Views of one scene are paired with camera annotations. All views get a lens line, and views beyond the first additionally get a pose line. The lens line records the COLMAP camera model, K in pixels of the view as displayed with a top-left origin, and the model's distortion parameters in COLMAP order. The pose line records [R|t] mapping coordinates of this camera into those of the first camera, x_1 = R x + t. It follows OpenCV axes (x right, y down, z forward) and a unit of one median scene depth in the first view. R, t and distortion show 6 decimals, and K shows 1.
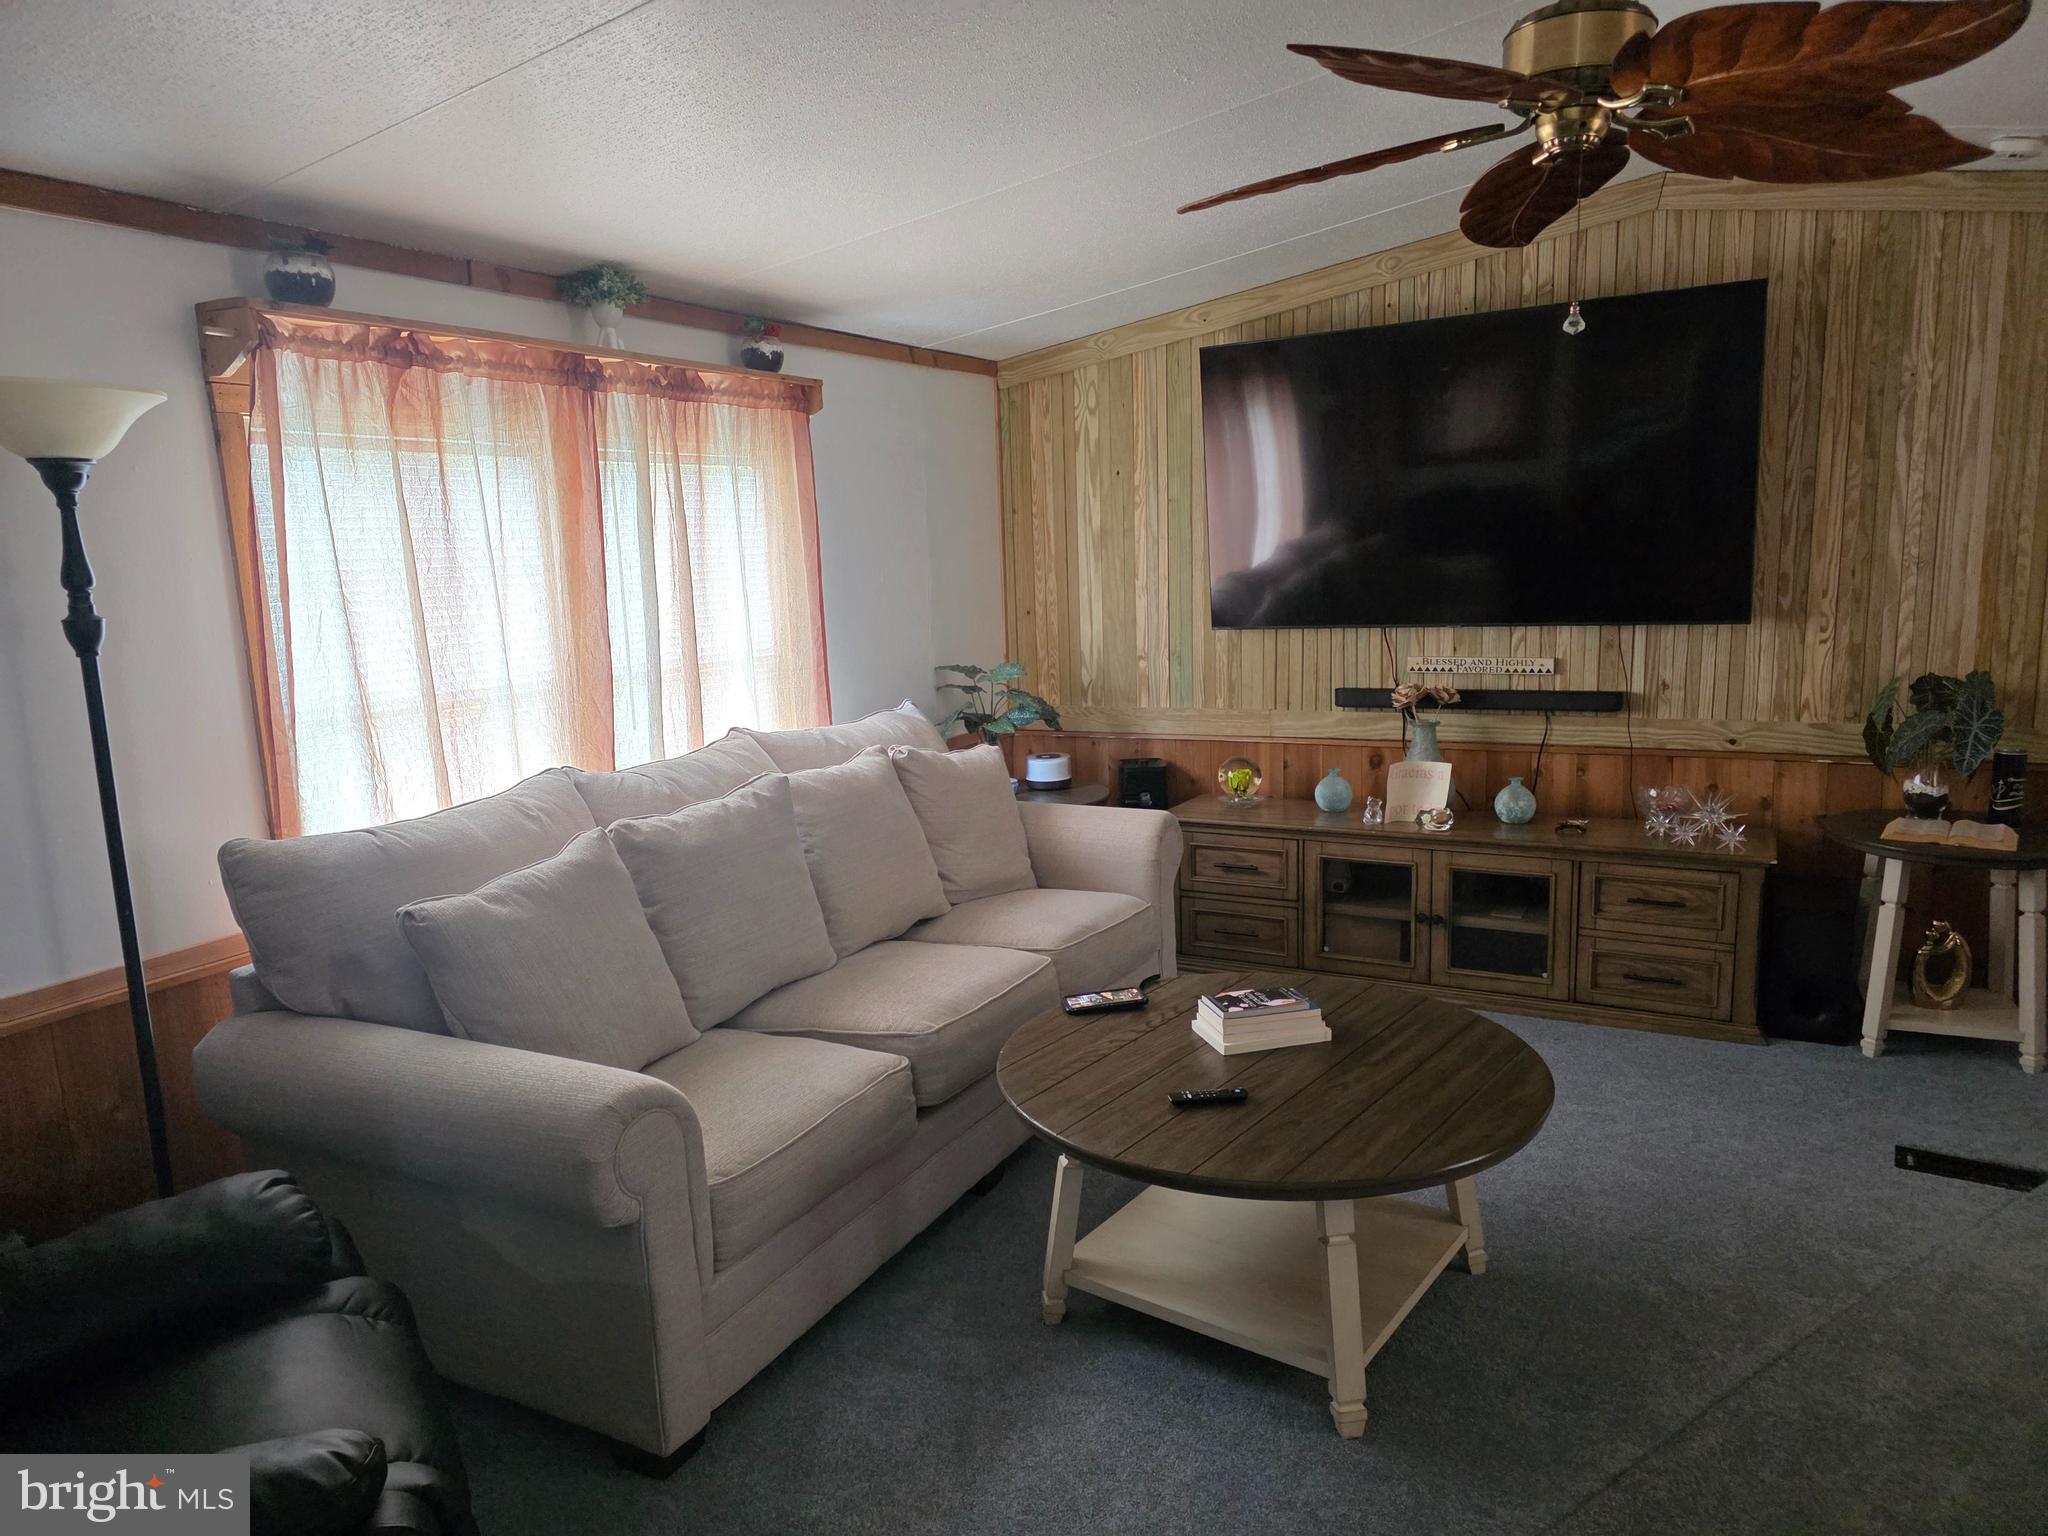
lens RADIAL K [[1355.9, 0, 1026.9], [0, 1355.9, 759.5], [0, 0, 1]] dist [0.061939, -0.051360]
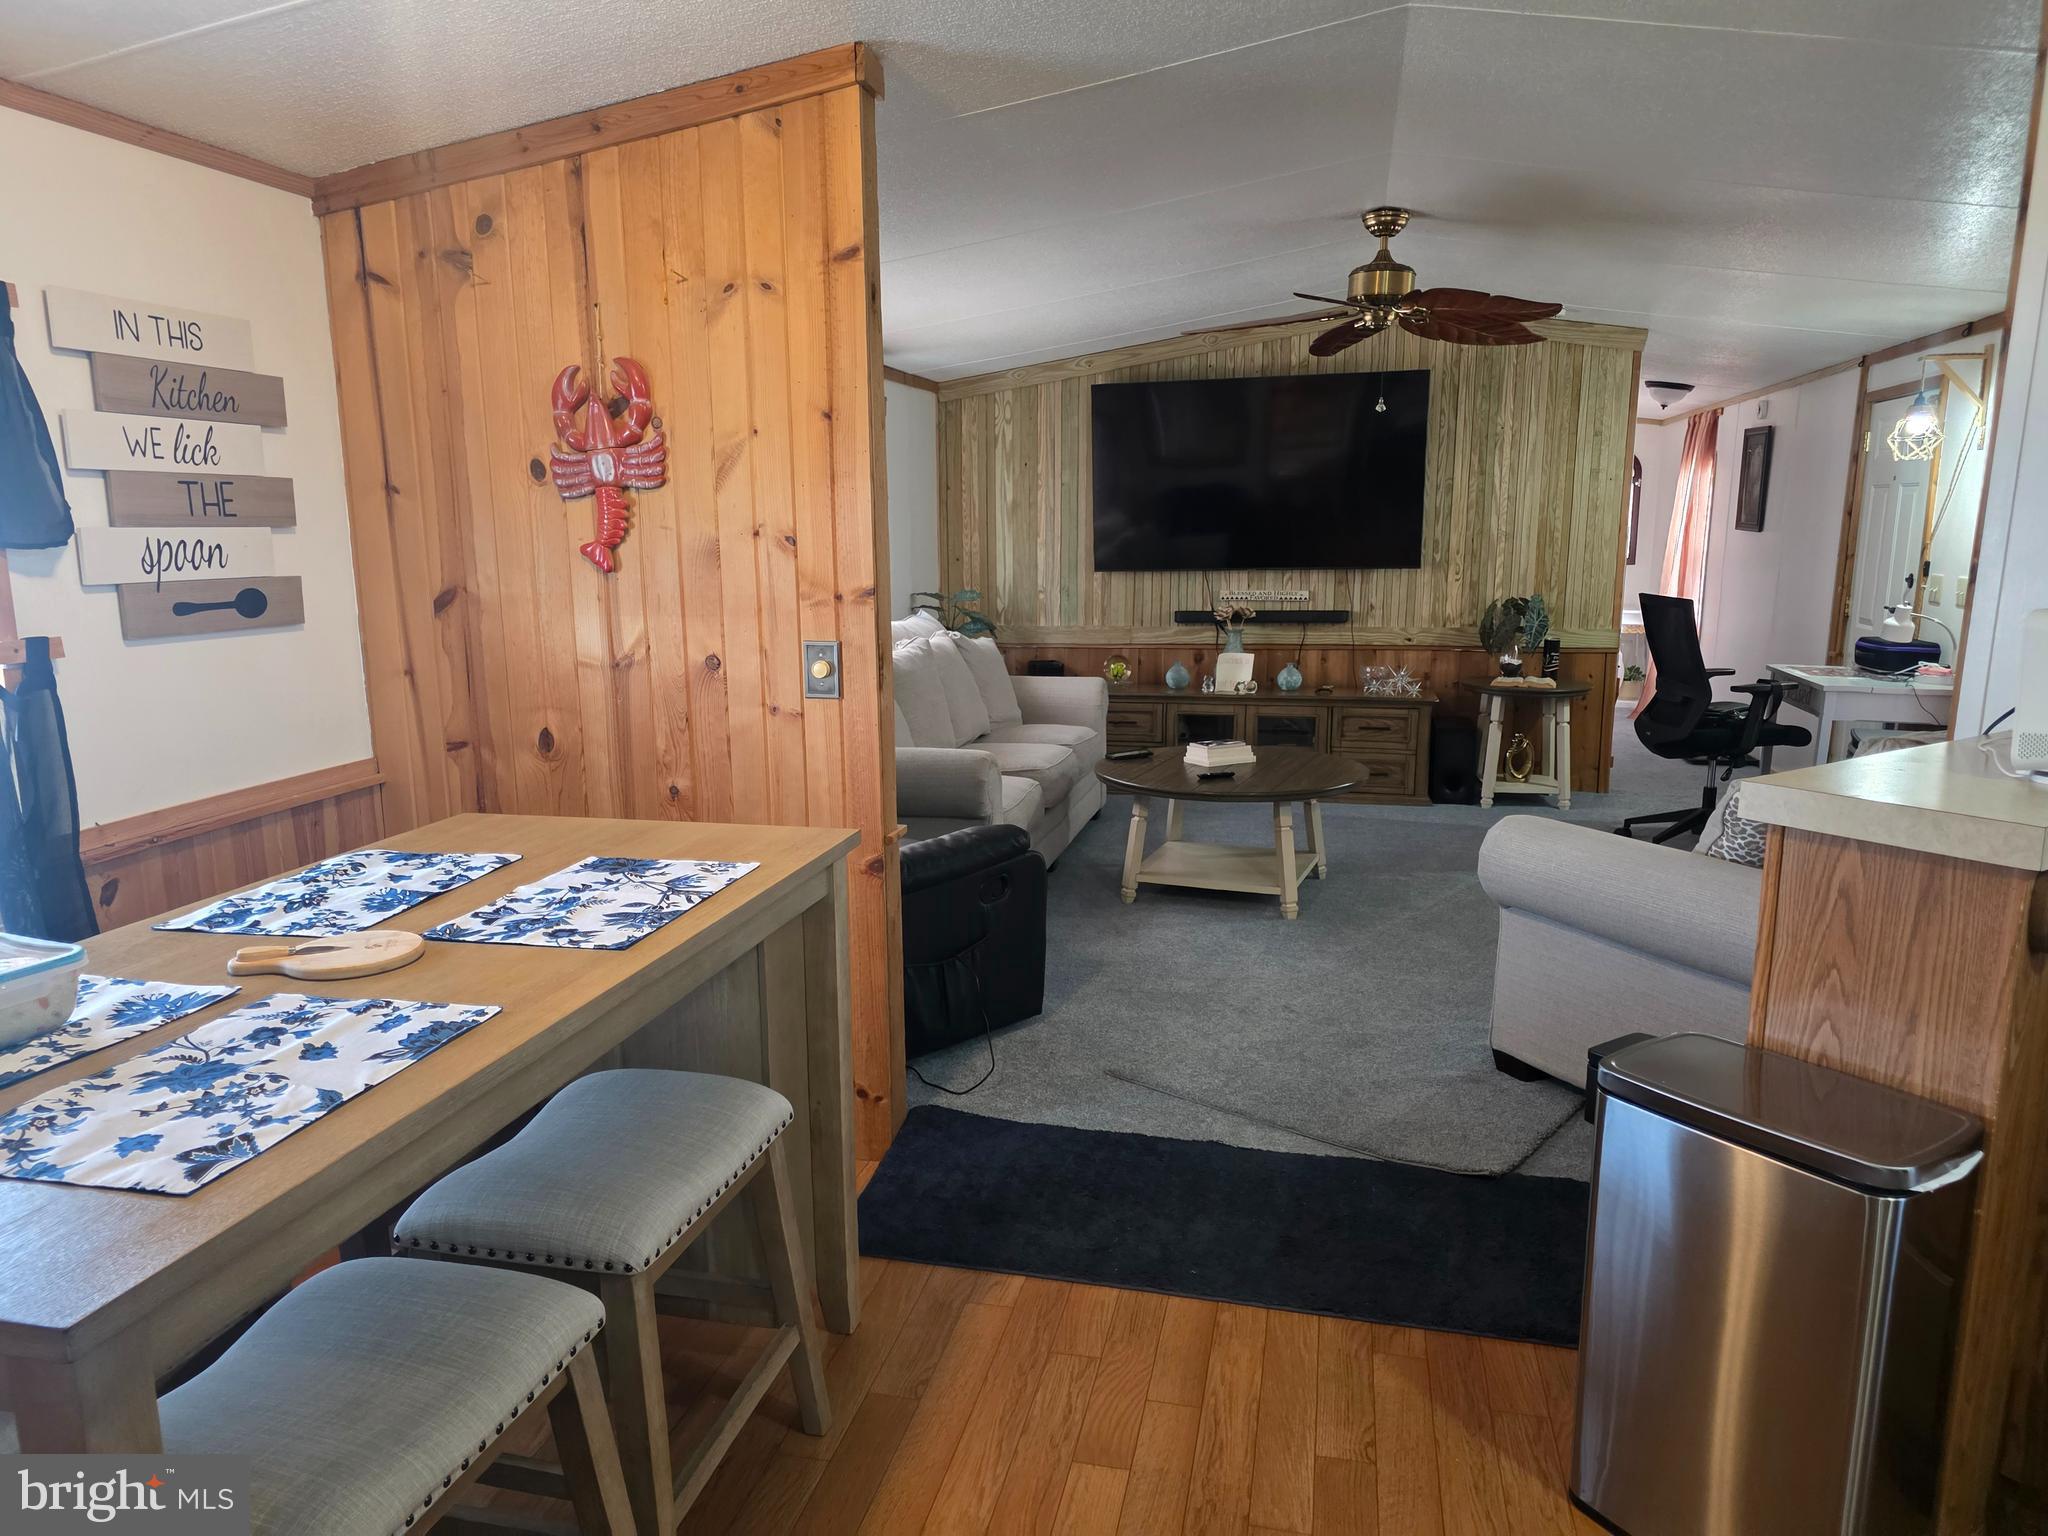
lens RADIAL K [[1355.9, 0, 1026.9], [0, 1355.9, 759.5], [0, 0, 1]] dist [0.061939, -0.051360]
pose [[0.967372, -0.015754, 0.252868, -0.359242], [0.013454, 0.999851, 0.010823, 0.107256], [-0.253001, -0.007068, 0.967440, -0.492841]]
